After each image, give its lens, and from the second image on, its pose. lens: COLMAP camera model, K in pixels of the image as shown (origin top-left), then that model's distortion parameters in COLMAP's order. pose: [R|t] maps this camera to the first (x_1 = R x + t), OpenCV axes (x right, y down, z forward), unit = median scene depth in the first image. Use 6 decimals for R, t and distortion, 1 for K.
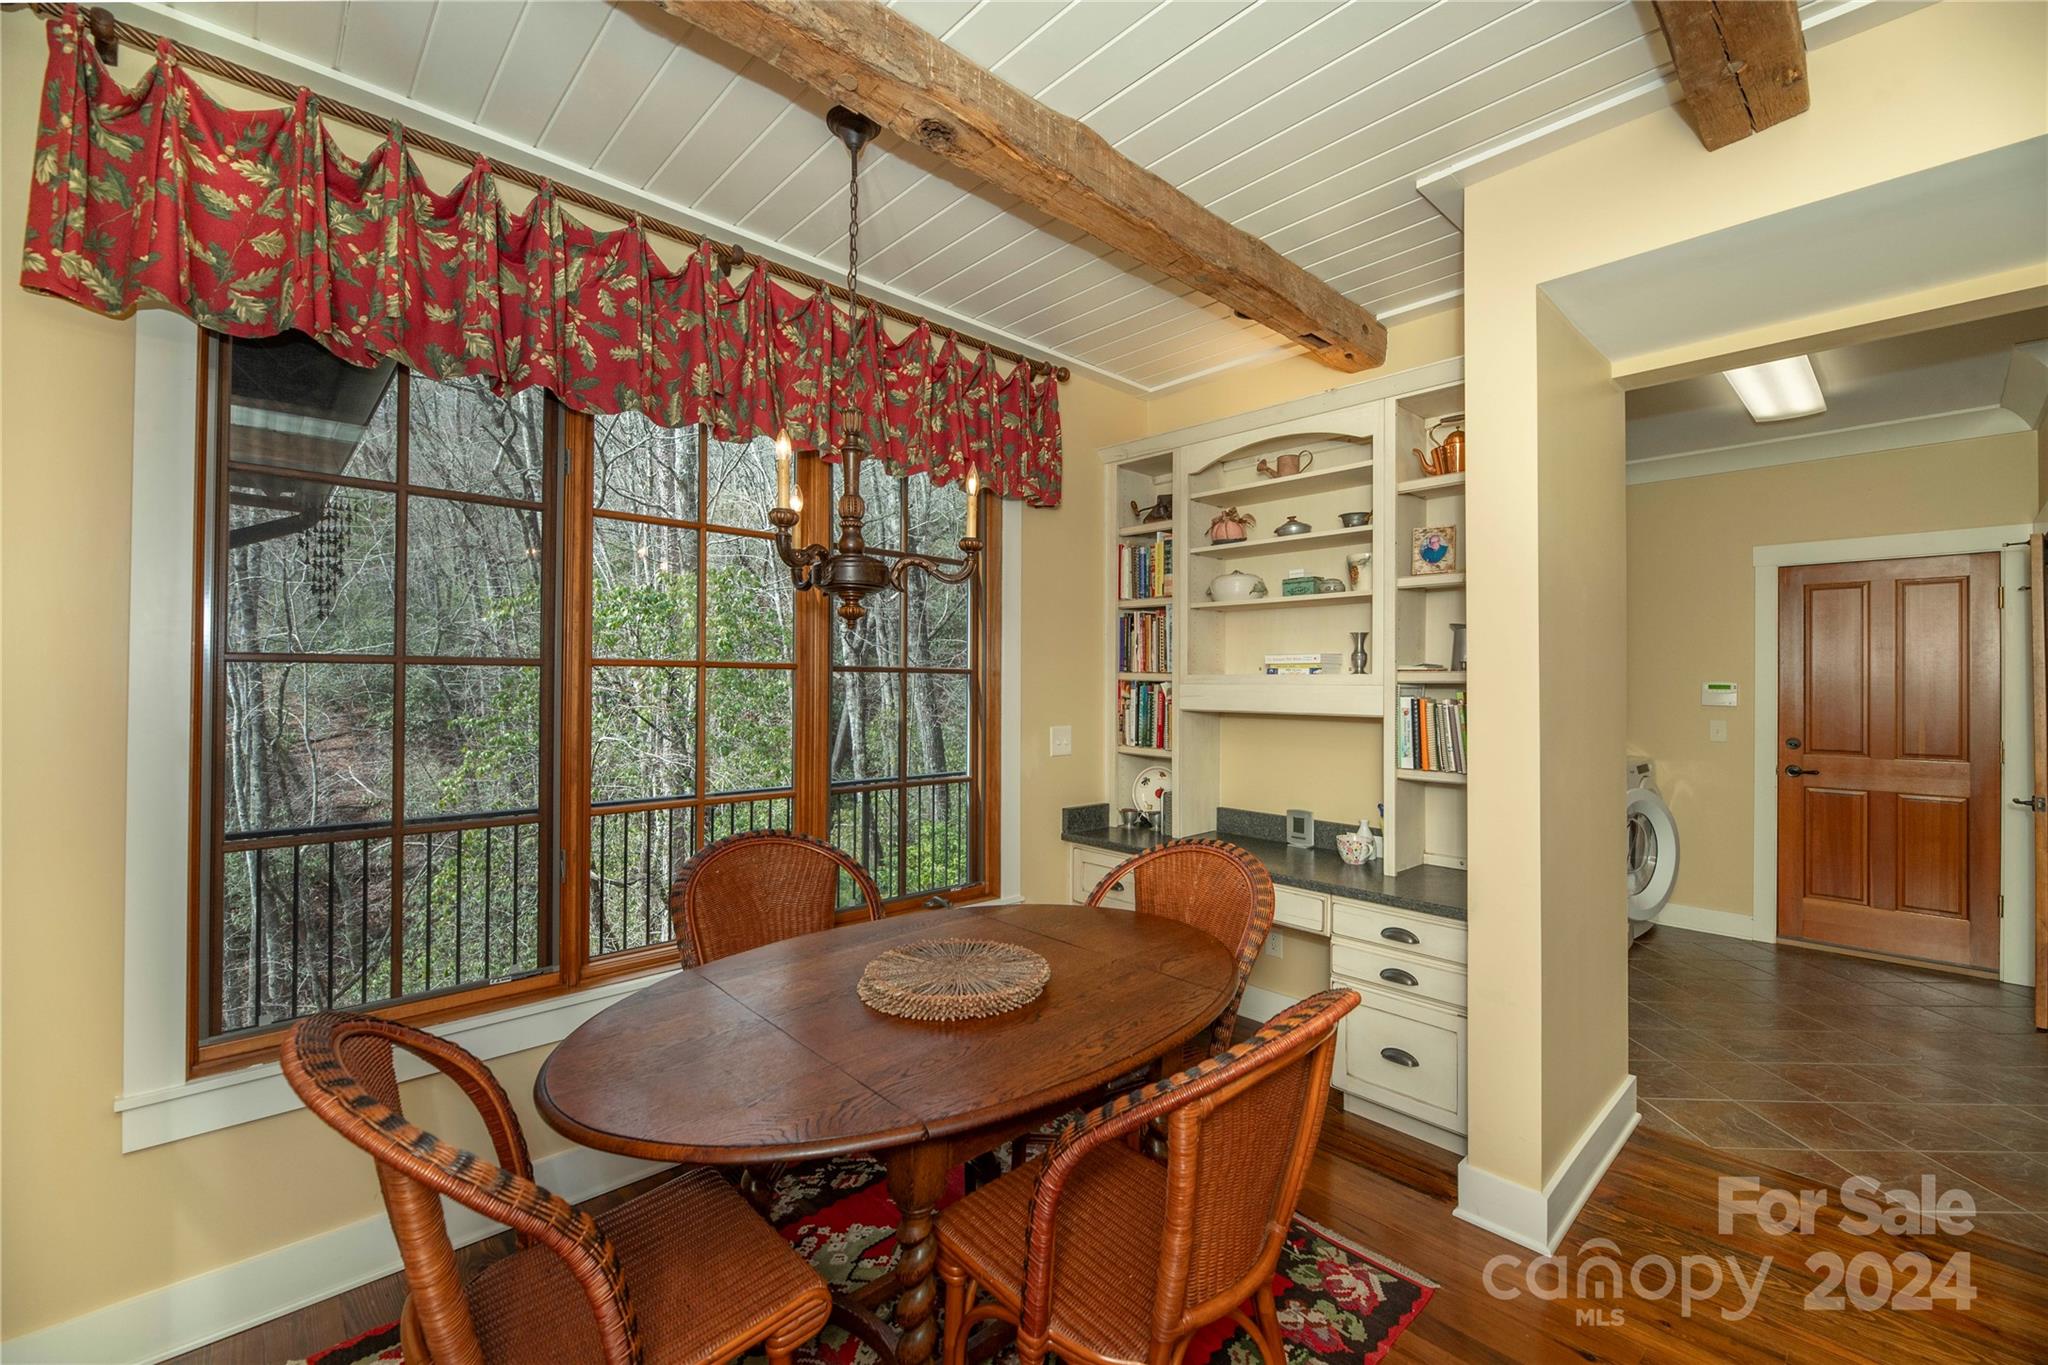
lens RADIAL K [[839.6, 0, 1027.8], [0, 839.6, 677.6], [0, 0, 1]] dist [-0.009868, -0.000115]
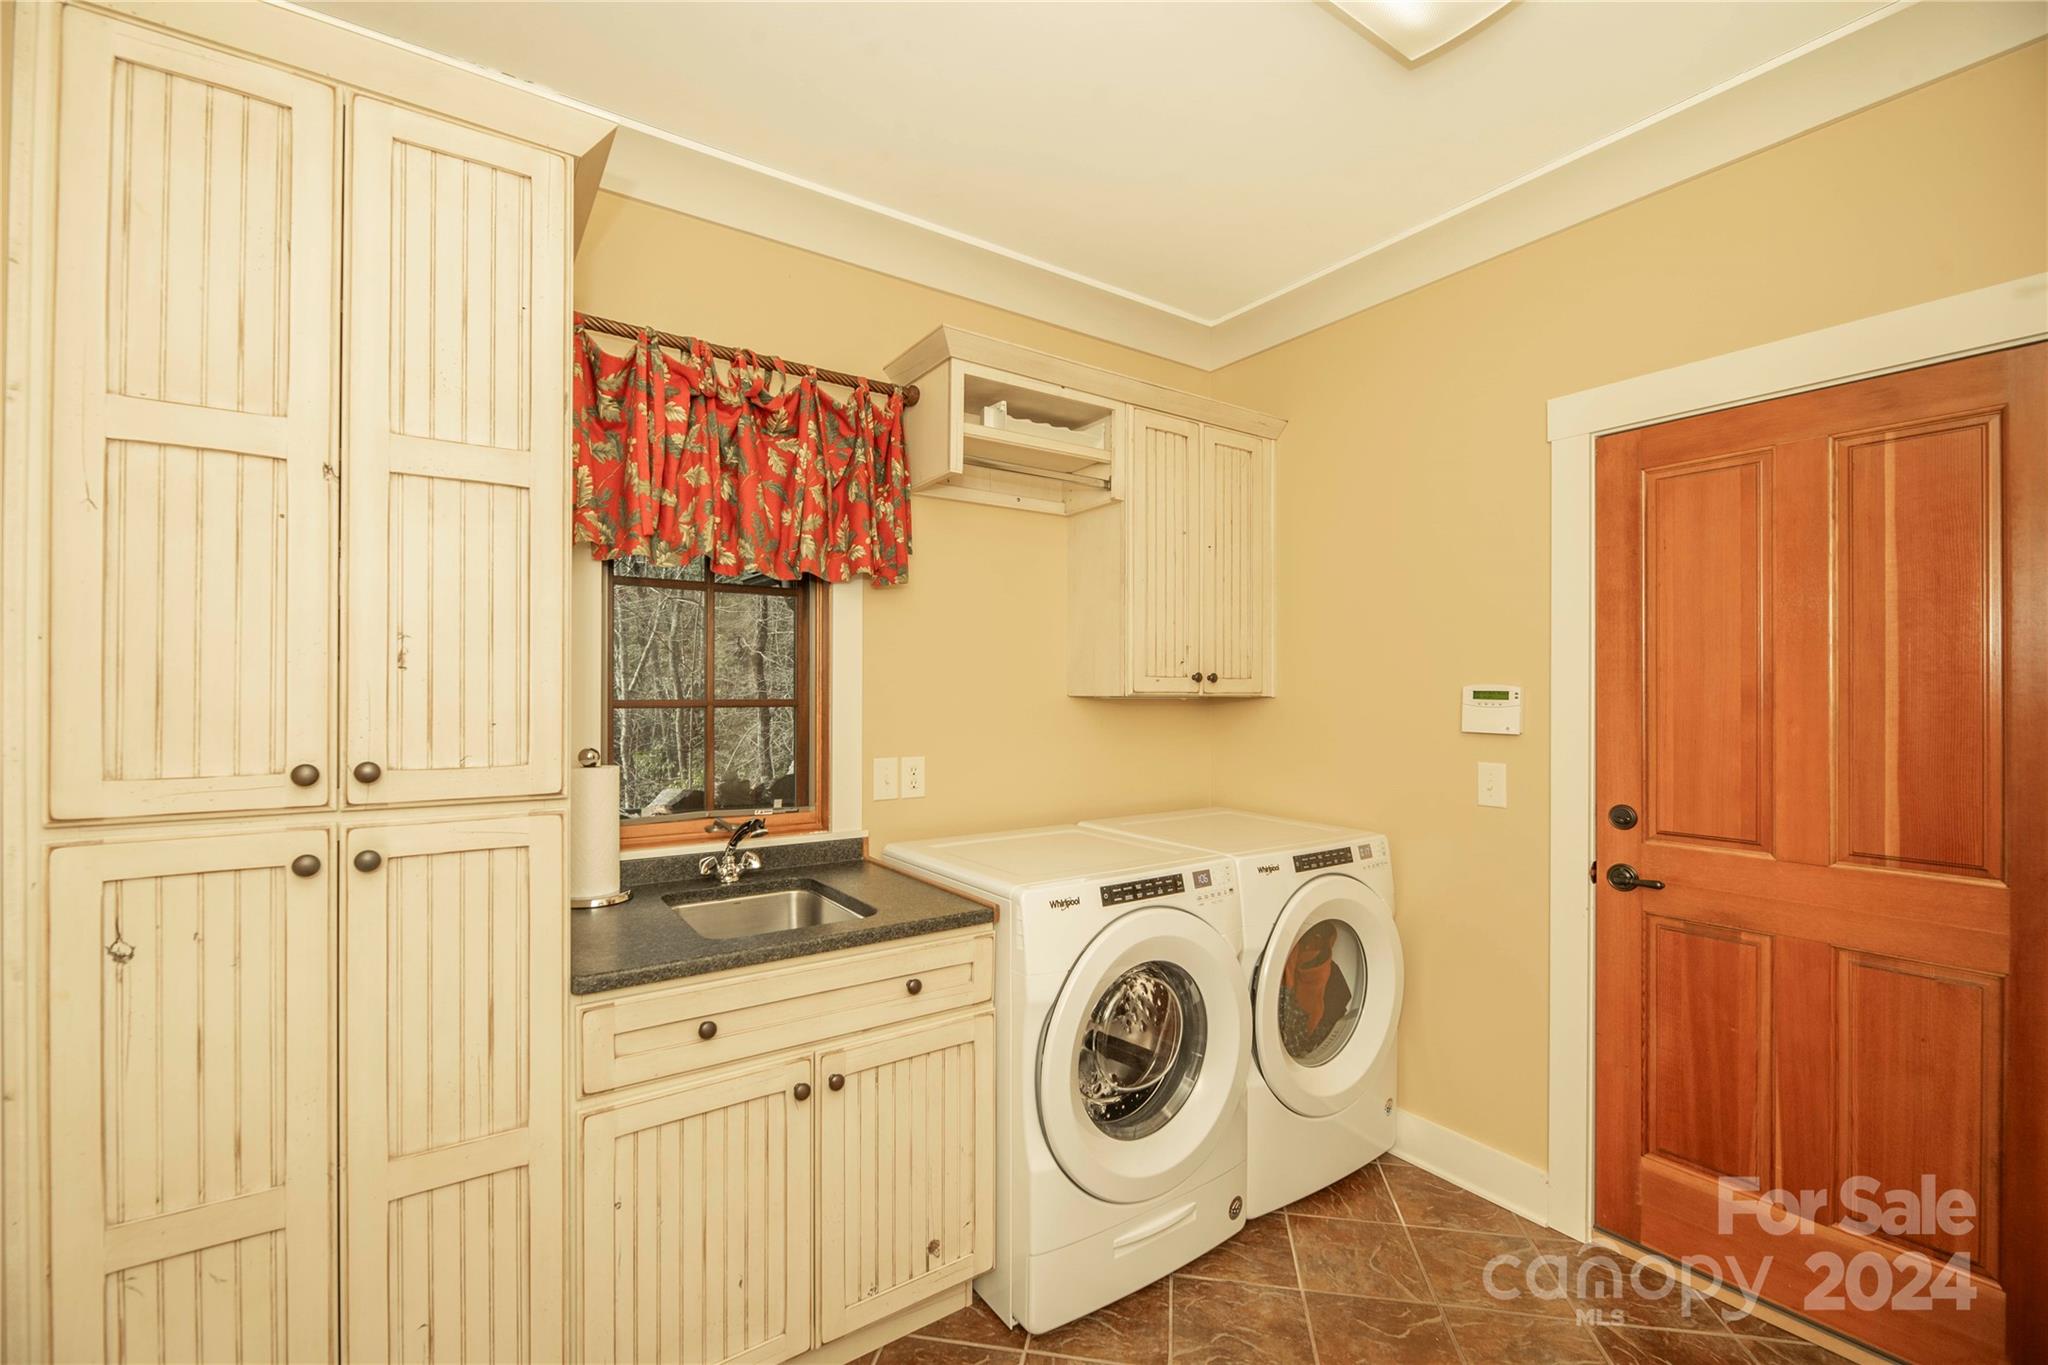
lens RADIAL K [[839.6, 0, 1022.8], [0, 839.6, 688.1], [0, 0, 1]] dist [-0.009868, -0.000115]
pose [[0.999986, -0.003380, -0.003983, 0.564217], [0.003407, 0.999972, 0.006689, 0.003160], [0.003960, -0.006703, 0.999970, 0.513967]]
